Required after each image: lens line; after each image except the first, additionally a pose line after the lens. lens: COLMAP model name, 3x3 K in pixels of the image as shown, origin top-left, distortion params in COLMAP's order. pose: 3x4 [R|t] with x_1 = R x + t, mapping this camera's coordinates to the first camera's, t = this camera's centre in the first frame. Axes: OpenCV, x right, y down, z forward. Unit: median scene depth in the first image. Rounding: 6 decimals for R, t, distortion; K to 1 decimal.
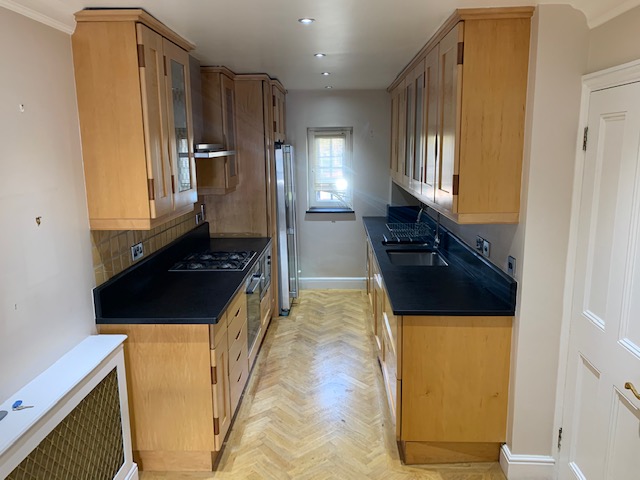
lens RADIAL K [[490.2, 0, 320.0], [0, 490.2, 240.0], [0, 0, 1]] dist [0.016975, -0.004854]
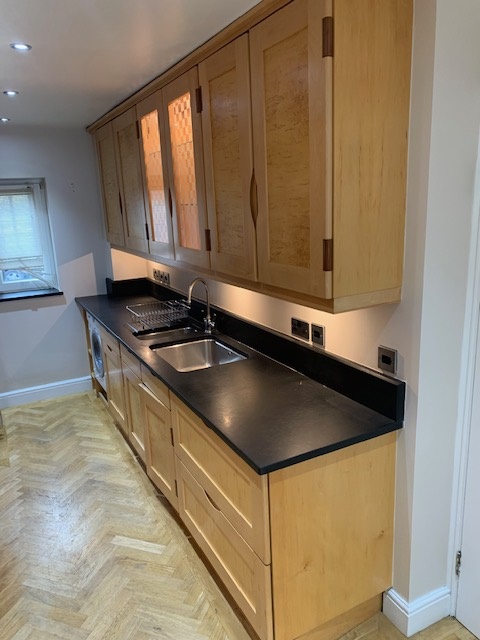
lens RADIAL K [[490.2, 0, 240.0], [0, 490.2, 320.0], [0, 0, 1]] dist [0.016975, -0.004854]
pose [[0.865326, -0.148094, 0.478832, -0.075309], [0.127756, 0.988966, 0.074994, -0.048026], [-0.484655, -0.003721, 0.874698, 0.262307]]
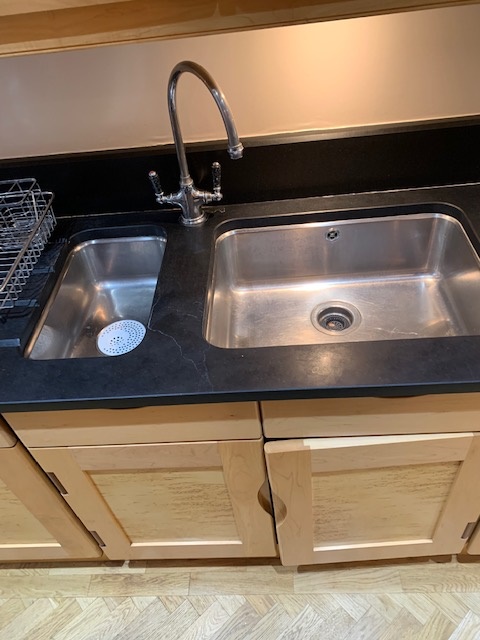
lens RADIAL K [[490.2, 0, 240.0], [0, 490.2, 320.0], [0, 0, 1]] dist [0.016975, -0.004854]
pose [[-0.014998, -0.693594, 0.720210, -0.008480], [0.292815, 0.685666, 0.666425, -0.110623], [-0.956051, 0.220883, 0.192812, 0.813737]]
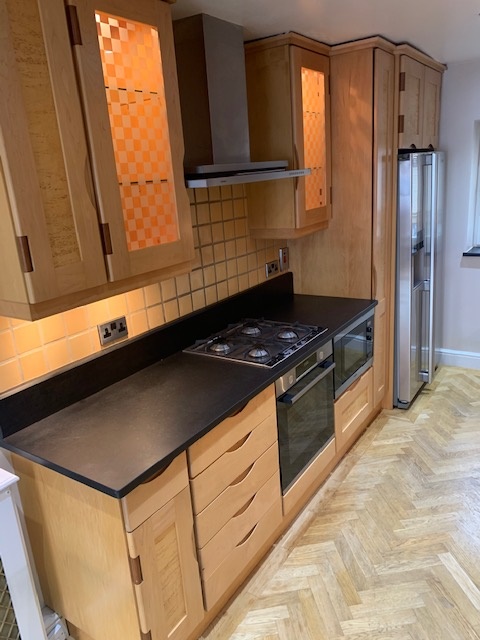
lens RADIAL K [[490.2, 0, 240.0], [0, 490.2, 320.0], [0, 0, 1]] dist [0.016975, -0.004854]
pose [[0.843533, 0.102800, -0.527148, 0.095678], [-0.036628, 0.990237, 0.134497, -0.059619], [0.535828, -0.094144, 0.839062, 0.335377]]
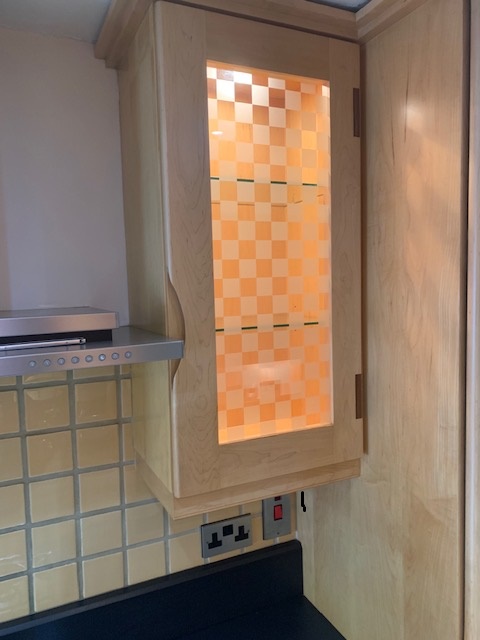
lens RADIAL K [[512.9, 0, 240.0], [0, 512.9, 320.0], [0, 0, 1]] dist [0.024371, -0.000400]
pose [[0.461554, 0.069379, -0.884395, 0.022586], [-0.147150, 0.989114, 0.000798, -0.111371], [0.874823, 0.129770, 0.466739, 0.498617]]
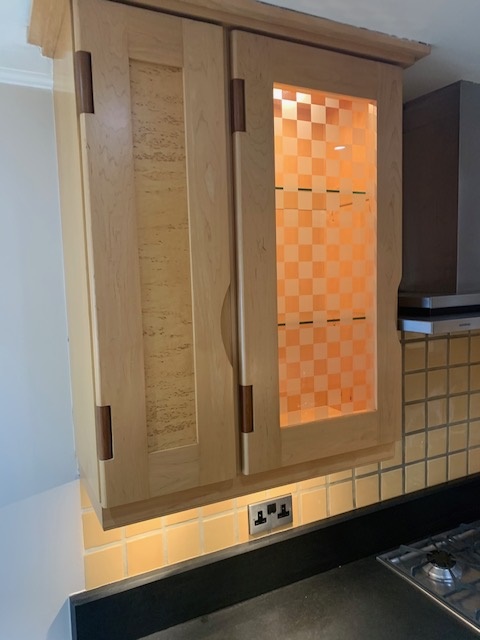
lens RADIAL K [[494.0, 0, 241.0], [0, 494.0, 326.2], [0, 0, 1]] dist [0.029178, -0.005477]
pose [[0.480336, 0.076212, -0.873767, 0.021663], [-0.141699, 0.989874, 0.008443, -0.104479], [0.865563, 0.119756, 0.486272, 0.463213]]
